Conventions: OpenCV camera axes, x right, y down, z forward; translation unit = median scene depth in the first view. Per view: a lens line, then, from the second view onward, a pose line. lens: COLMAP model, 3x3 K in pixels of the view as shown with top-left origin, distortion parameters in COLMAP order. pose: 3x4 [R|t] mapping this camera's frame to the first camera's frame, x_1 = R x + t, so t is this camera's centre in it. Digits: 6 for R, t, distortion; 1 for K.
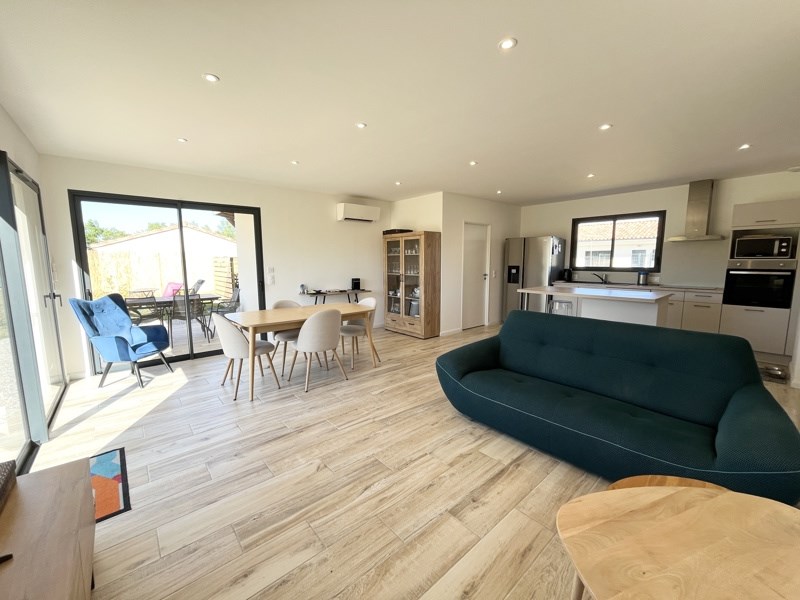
lens RADIAL K [[322.8, 0, 397.9], [0, 322.8, 300.8], [0, 0, 1]] dist [-0.000634, -0.000204]
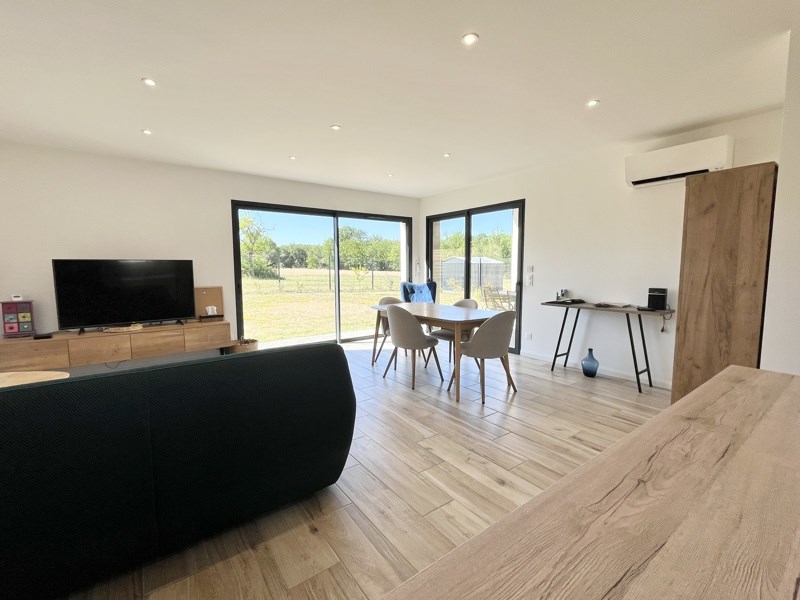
lens RADIAL K [[353.2, 0, 397.4], [0, 353.2, 299.4], [0, 0, 1]] dist [-0.002595, -0.000272]
pose [[-0.074331, 0.098708, -0.992336, 0.551424], [-0.122939, 0.986592, 0.107345, -0.068993], [0.989627, 0.129976, -0.061199, 0.688831]]
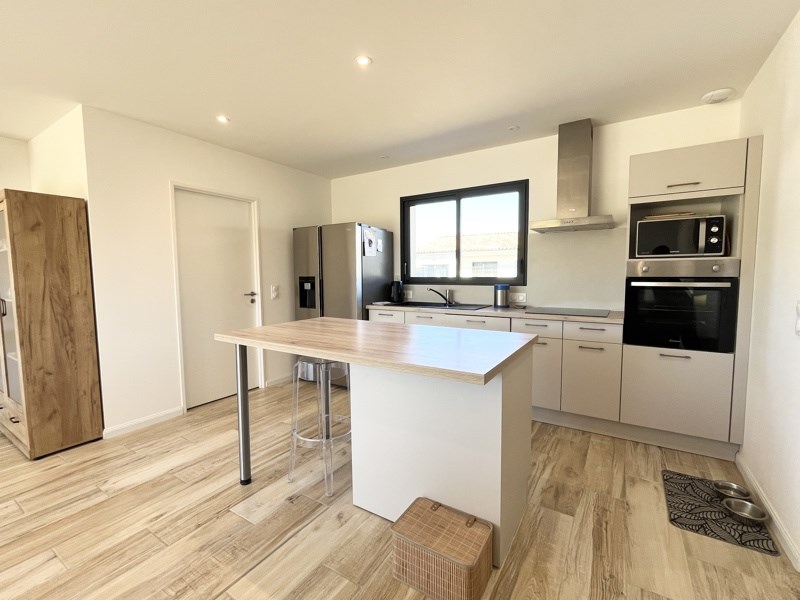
lens RADIAL K [[353.2, 0, 399.3], [0, 353.2, 298.8], [0, 0, 1]] dist [-0.002595, -0.000272]
pose [[0.957788, -0.025943, 0.286303, 0.412312], [0.041094, 0.998047, -0.047037, -0.043199], [-0.284523, 0.056817, 0.956984, 0.458494]]
